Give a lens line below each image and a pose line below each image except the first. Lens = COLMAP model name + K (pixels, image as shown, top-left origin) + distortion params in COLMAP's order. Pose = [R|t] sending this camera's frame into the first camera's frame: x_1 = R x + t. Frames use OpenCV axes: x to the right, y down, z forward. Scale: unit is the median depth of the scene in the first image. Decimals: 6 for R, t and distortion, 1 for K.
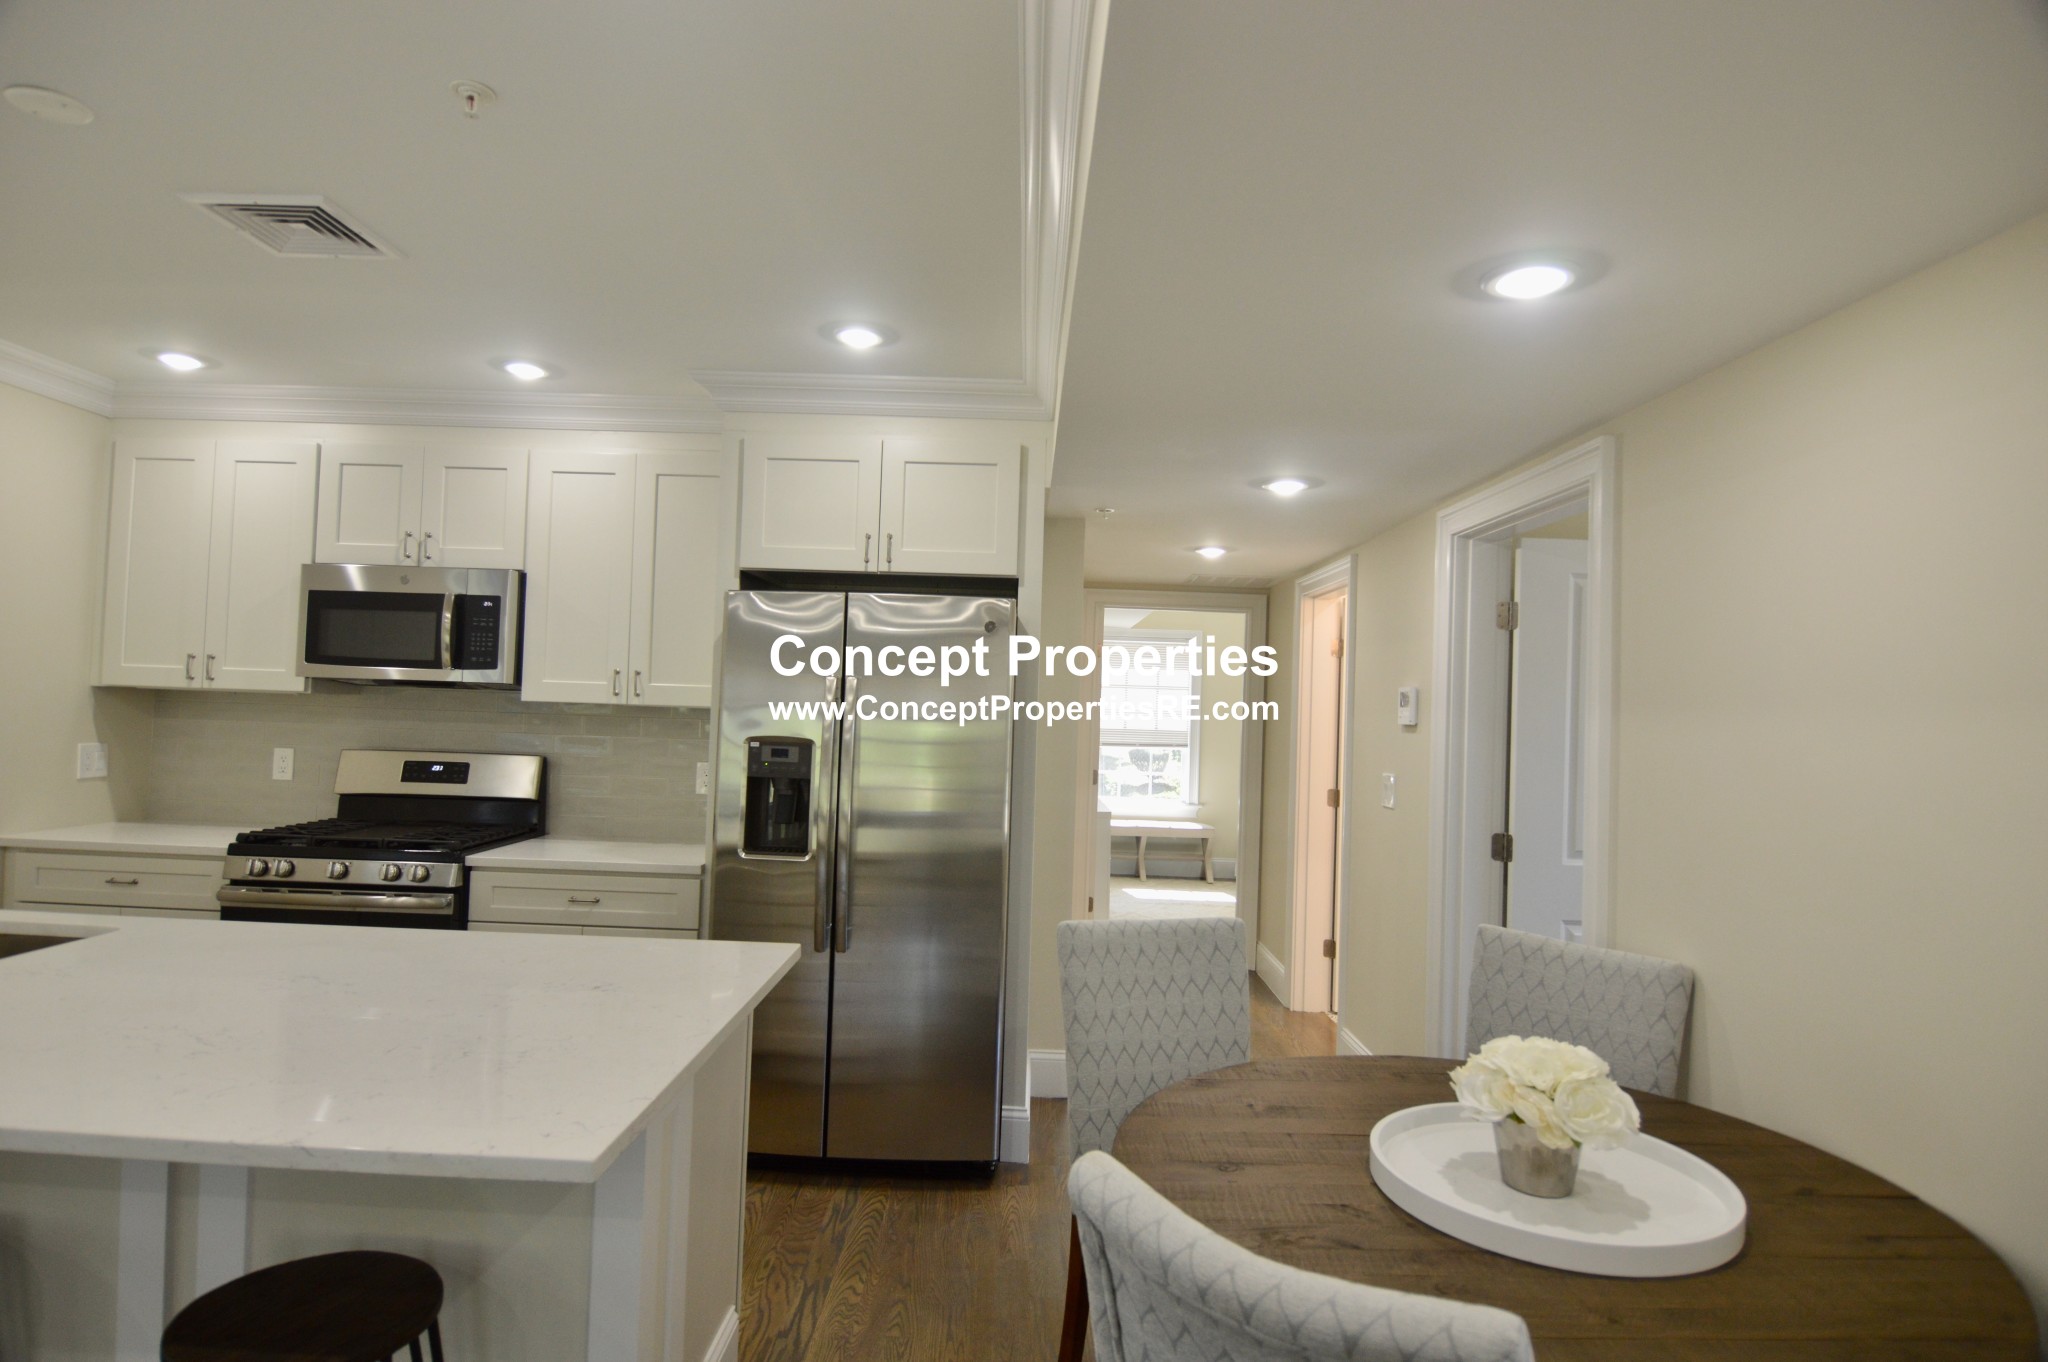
lens RADIAL K [[1100.0, 0, 1014.4], [0, 1100.0, 678.0], [0, 0, 1]] dist [0.006690, -0.021398]
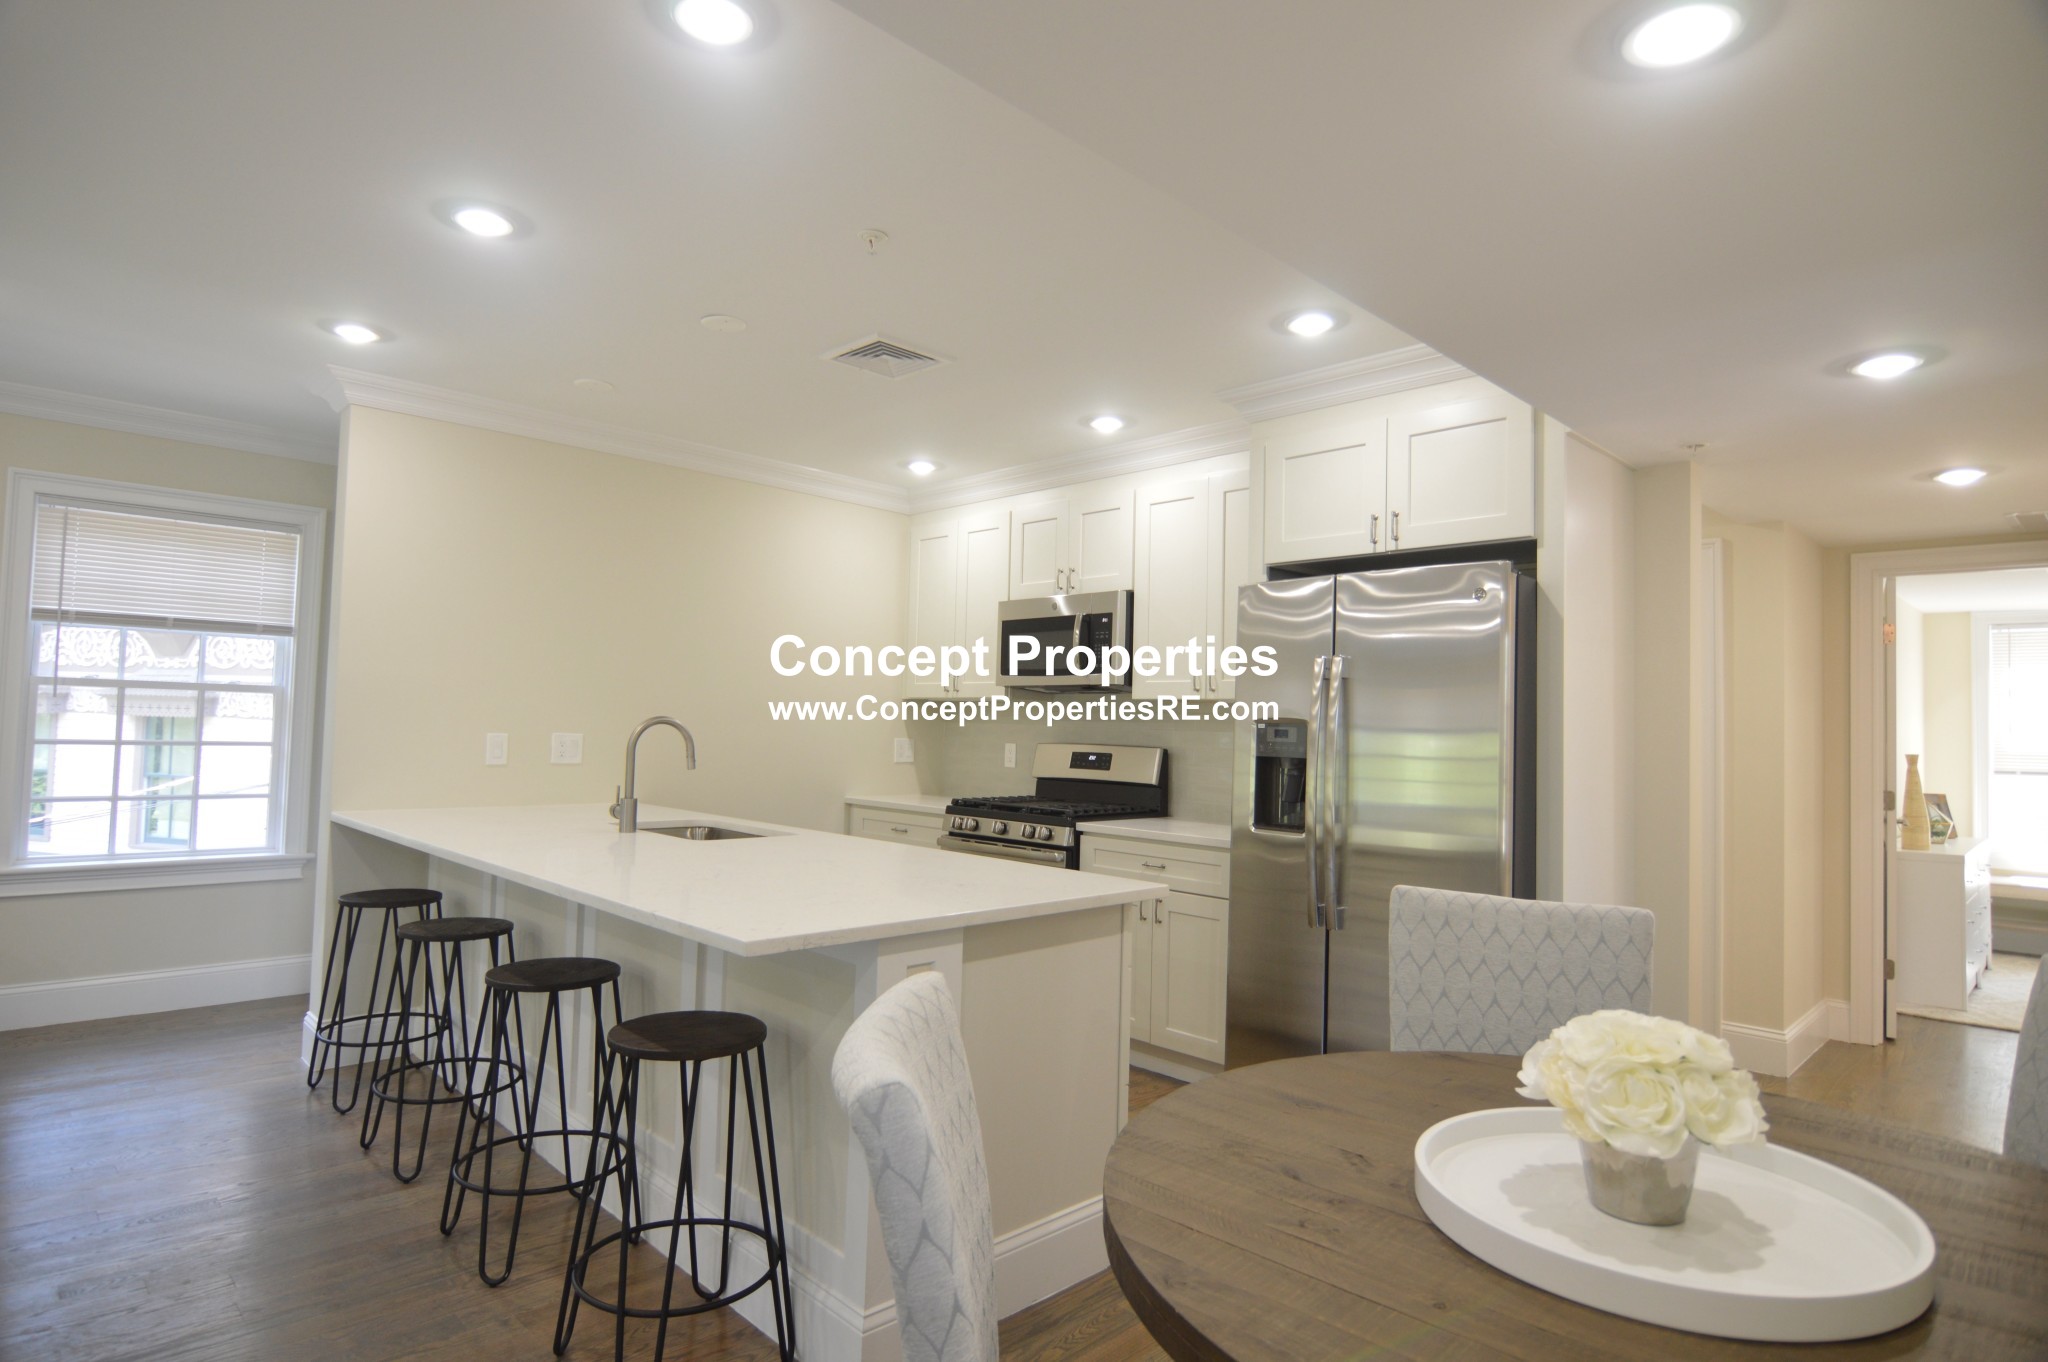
lens RADIAL K [[1100.0, 0, 1014.4], [0, 1100.0, 678.0], [0, 0, 1]] dist [0.006690, -0.021398]
pose [[0.706472, -0.046859, -0.706188, 0.331580], [0.017840, 0.998668, -0.048420, 0.058248], [0.707516, 0.021609, 0.706367, 0.073426]]
